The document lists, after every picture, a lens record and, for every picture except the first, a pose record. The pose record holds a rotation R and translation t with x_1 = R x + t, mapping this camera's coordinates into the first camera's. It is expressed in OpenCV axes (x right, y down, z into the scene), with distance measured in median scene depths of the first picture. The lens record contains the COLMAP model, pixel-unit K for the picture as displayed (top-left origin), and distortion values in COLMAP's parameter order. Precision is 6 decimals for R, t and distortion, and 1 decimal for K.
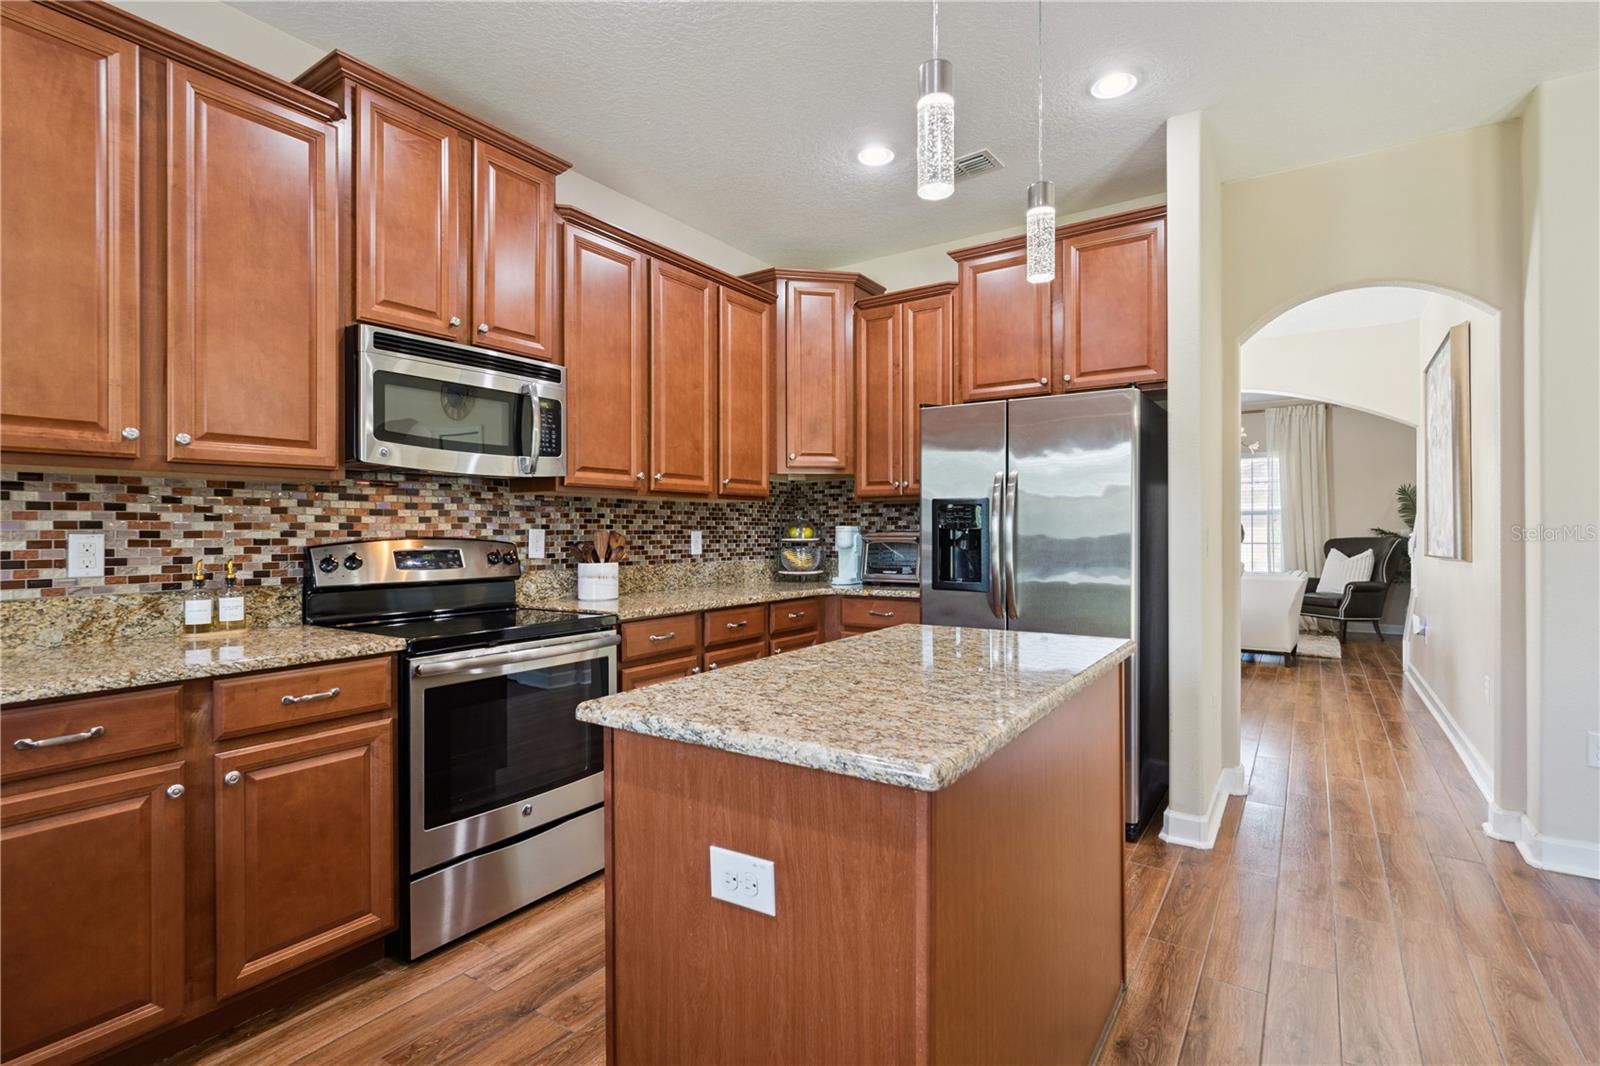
lens RADIAL K [[756.4, 0, 802.1], [0, 756.4, 526.0], [0, 0, 1]] dist [-0.004058, -0.000966]
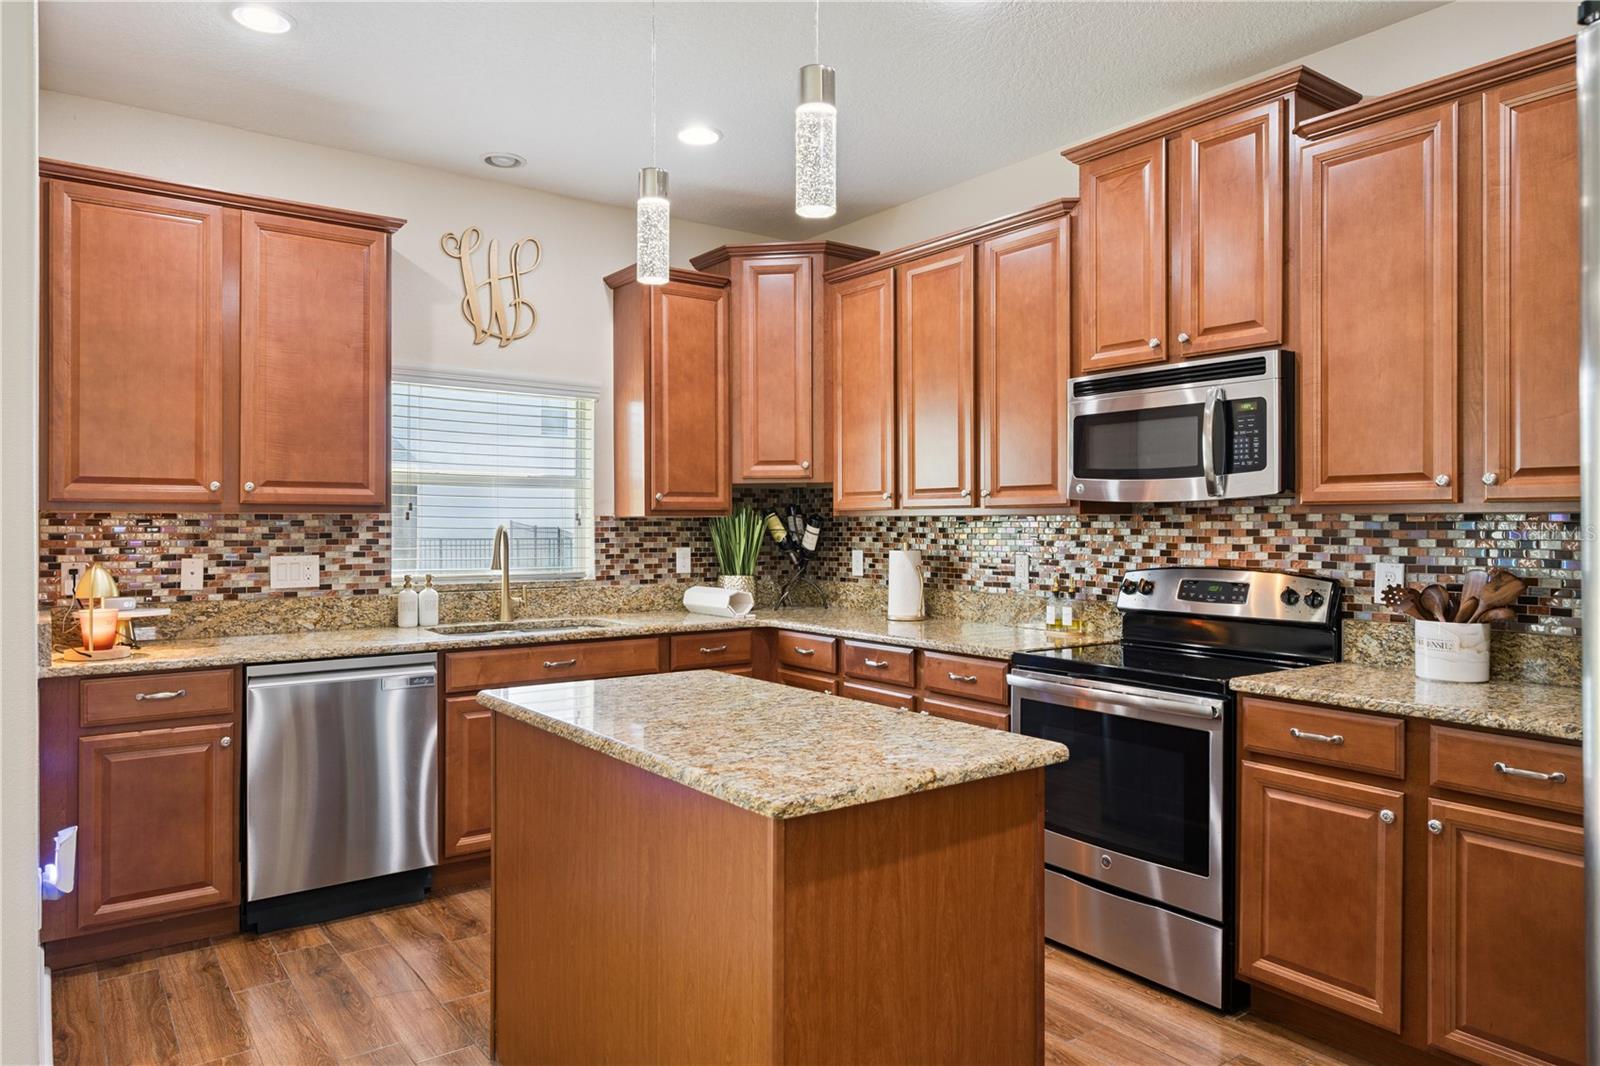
lens RADIAL K [[1014.0, 0, 805.4], [0, 1014.0, 527.9], [0, 0, 1]] dist [0.002852, -0.003980]
pose [[-0.326021, 0.006989, -0.945337, 0.909175], [0.005284, 0.999971, 0.005571, -0.046279], [0.945348, -0.003179, -0.326048, 1.012949]]
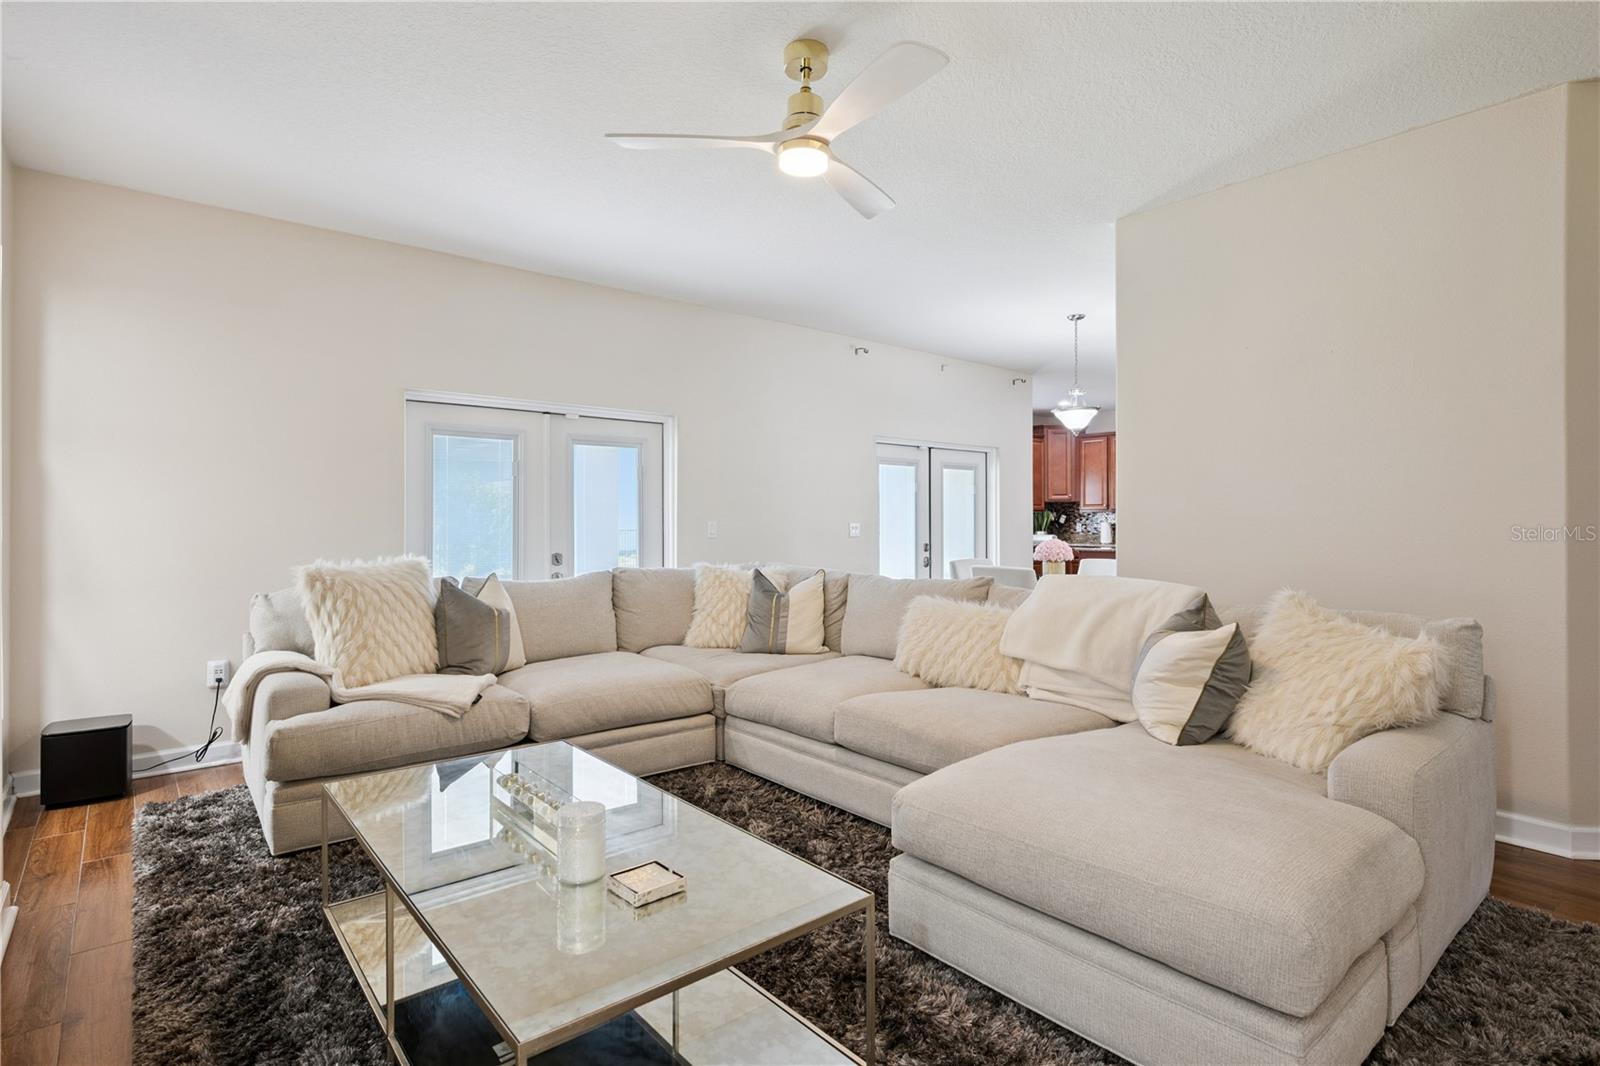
lens RADIAL K [[811.8, 0, 791.9], [0, 811.8, 518.5], [0, 0, 1]] dist [-0.005573, -0.000996]
pose [[-0.273634, -0.000460, -0.961834, 4.103563], [0.004288, 0.999989, -0.001698, -0.017636], [0.961824, -0.004589, -0.273629, 0.138468]]
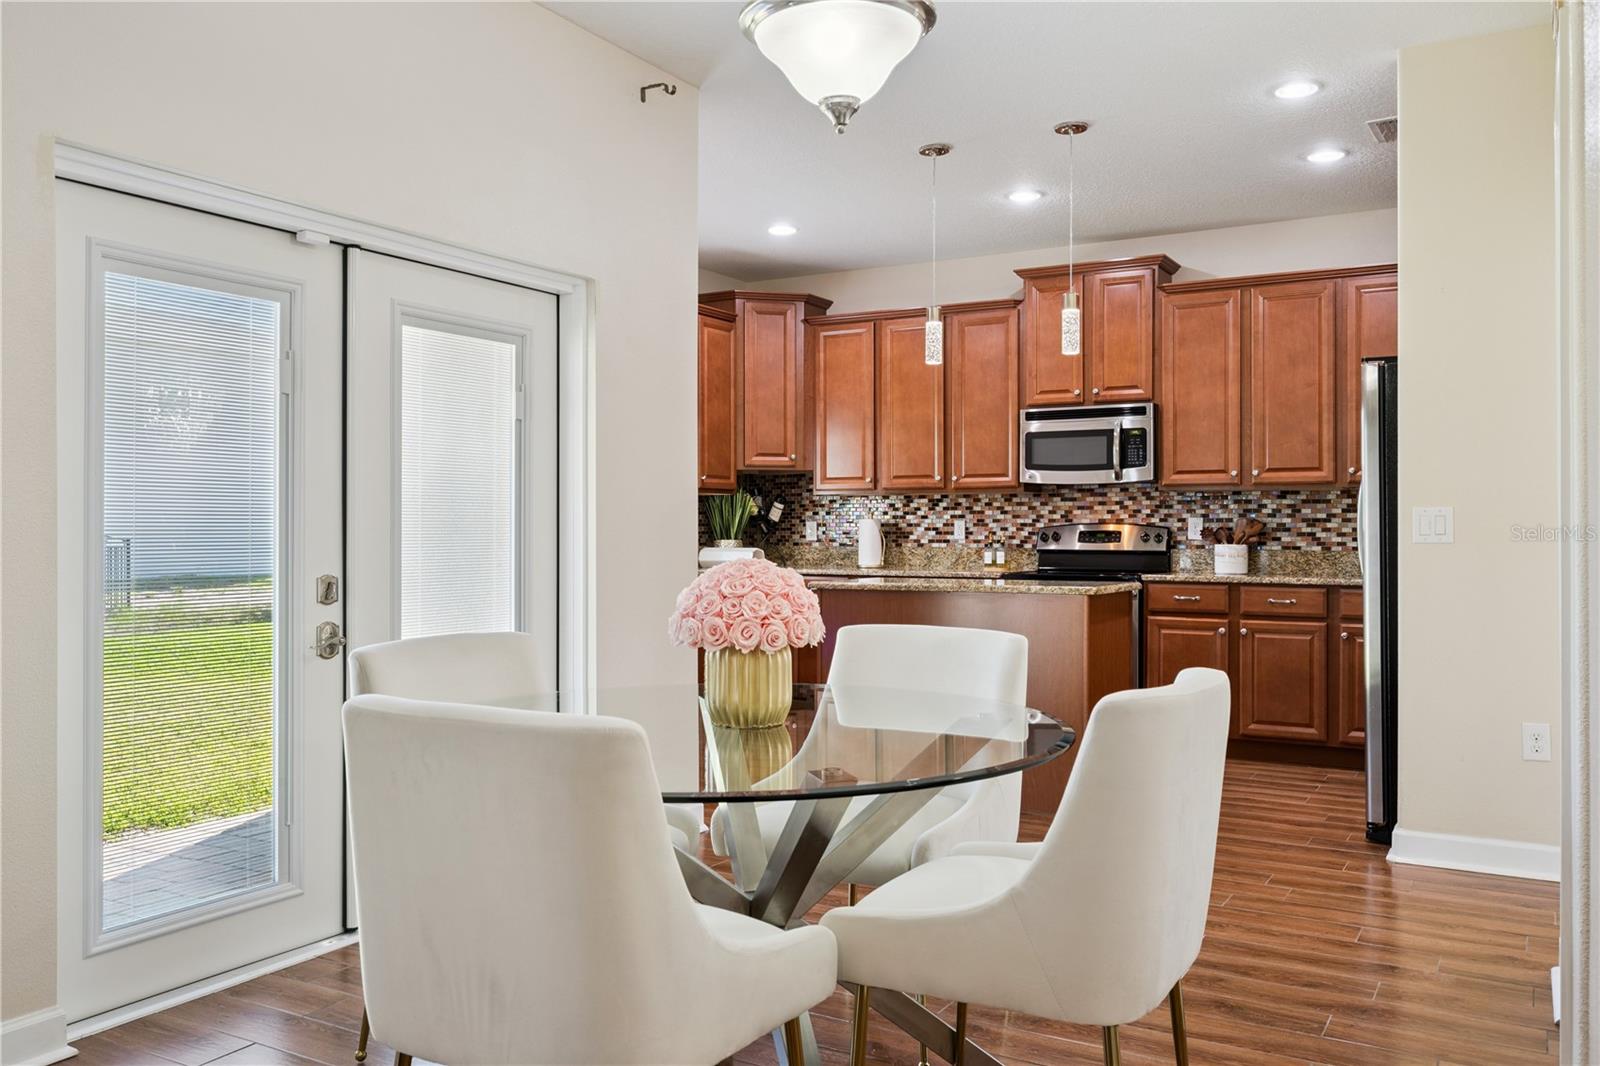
lens RADIAL K [[1232.8, 0, 795.0], [0, 1232.8, 530.8], [0, 0, 1]] dist [-0.004946, -0.000692]
pose [[0.063000, 0.001834, -0.998012, 2.228506], [0.002202, 0.999996, 0.001976, 0.027317], [0.998011, -0.002322, 0.062996, 0.213454]]
